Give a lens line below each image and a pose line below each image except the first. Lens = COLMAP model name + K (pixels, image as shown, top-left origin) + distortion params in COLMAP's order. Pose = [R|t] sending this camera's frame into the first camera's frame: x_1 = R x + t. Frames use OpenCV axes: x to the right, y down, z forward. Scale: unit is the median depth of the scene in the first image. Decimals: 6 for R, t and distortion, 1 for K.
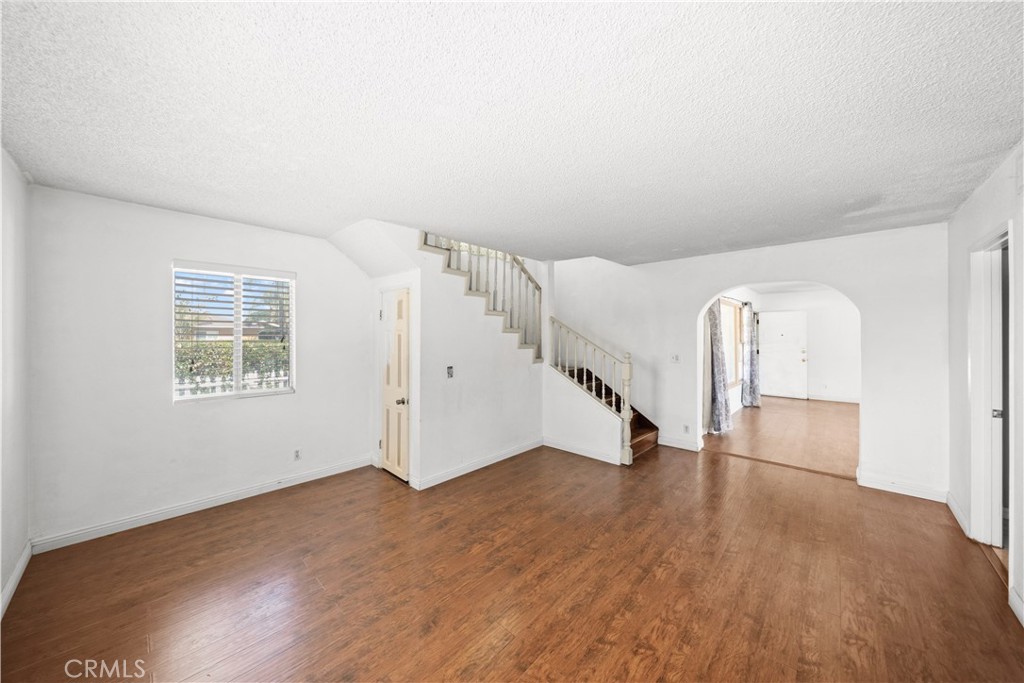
lens RADIAL K [[355.2, 0, 510.7], [0, 355.2, 336.4], [0, 0, 1]] dist [-0.003211, -0.000063]
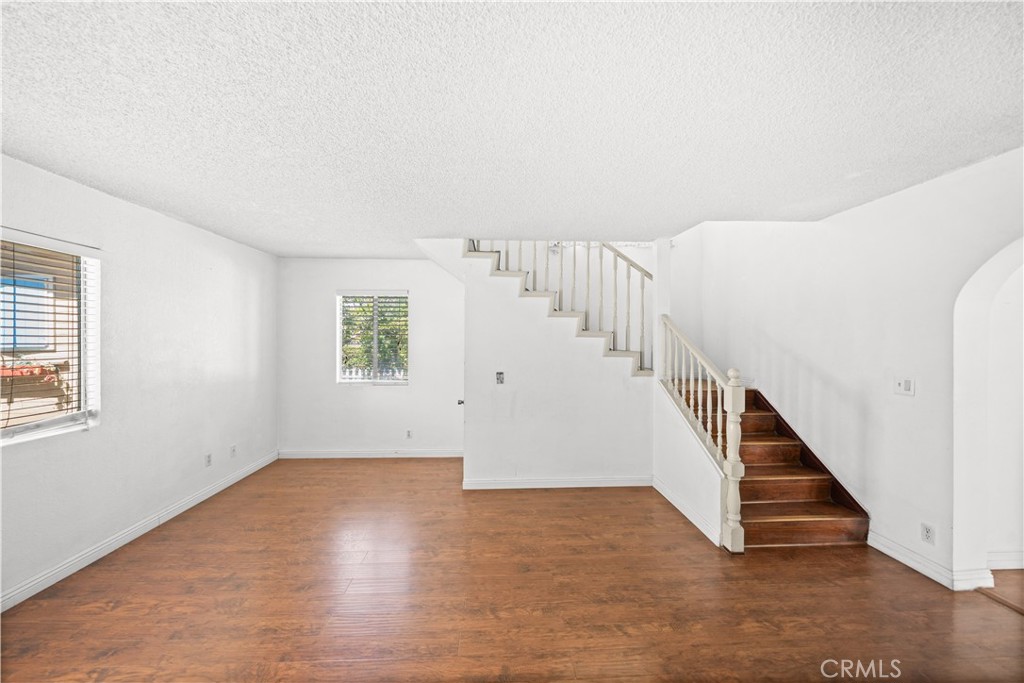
lens RADIAL K [[370.8, 0, 511.5], [0, 370.8, 341.2], [0, 0, 1]] dist [-0.002491, -0.000278]
pose [[0.708405, 0.003063, -0.705799, 0.592938], [-0.000421, 0.999992, 0.003917, -0.003705], [0.705806, -0.002477, 0.708401, 0.325194]]
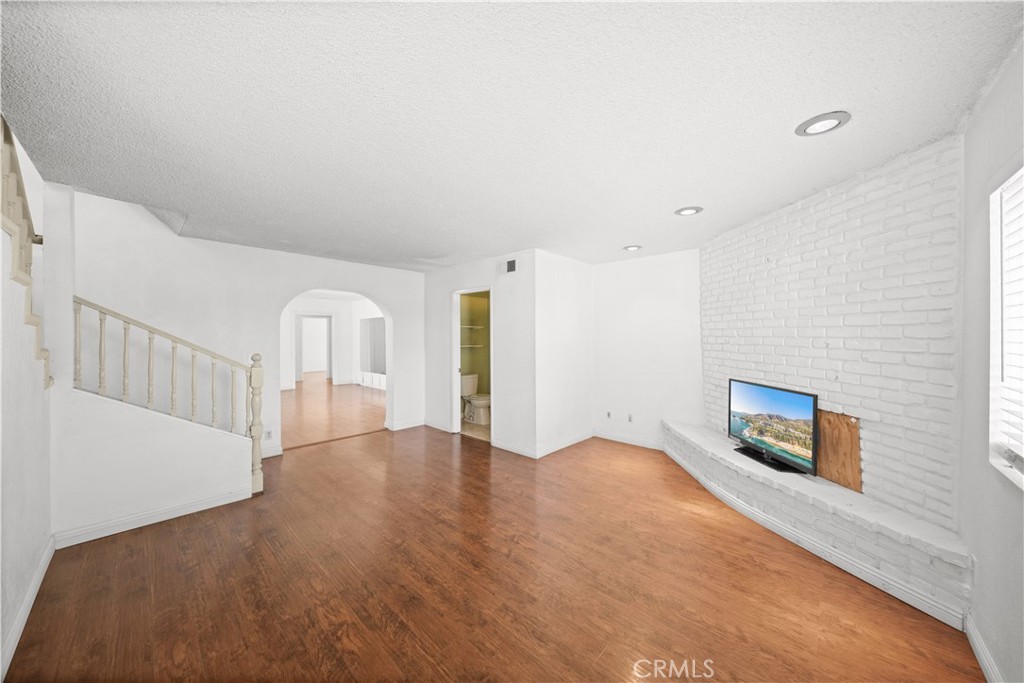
lens RADIAL K [[355.2, 0, 510.7], [0, 355.2, 336.4], [0, 0, 1]] dist [-0.003211, -0.000063]
pose [[0.004435, -0.006005, 0.999972, -0.546074], [0.009210, 0.999940, 0.005963, 0.011551], [-0.999948, 0.009184, 0.004490, 0.493377]]
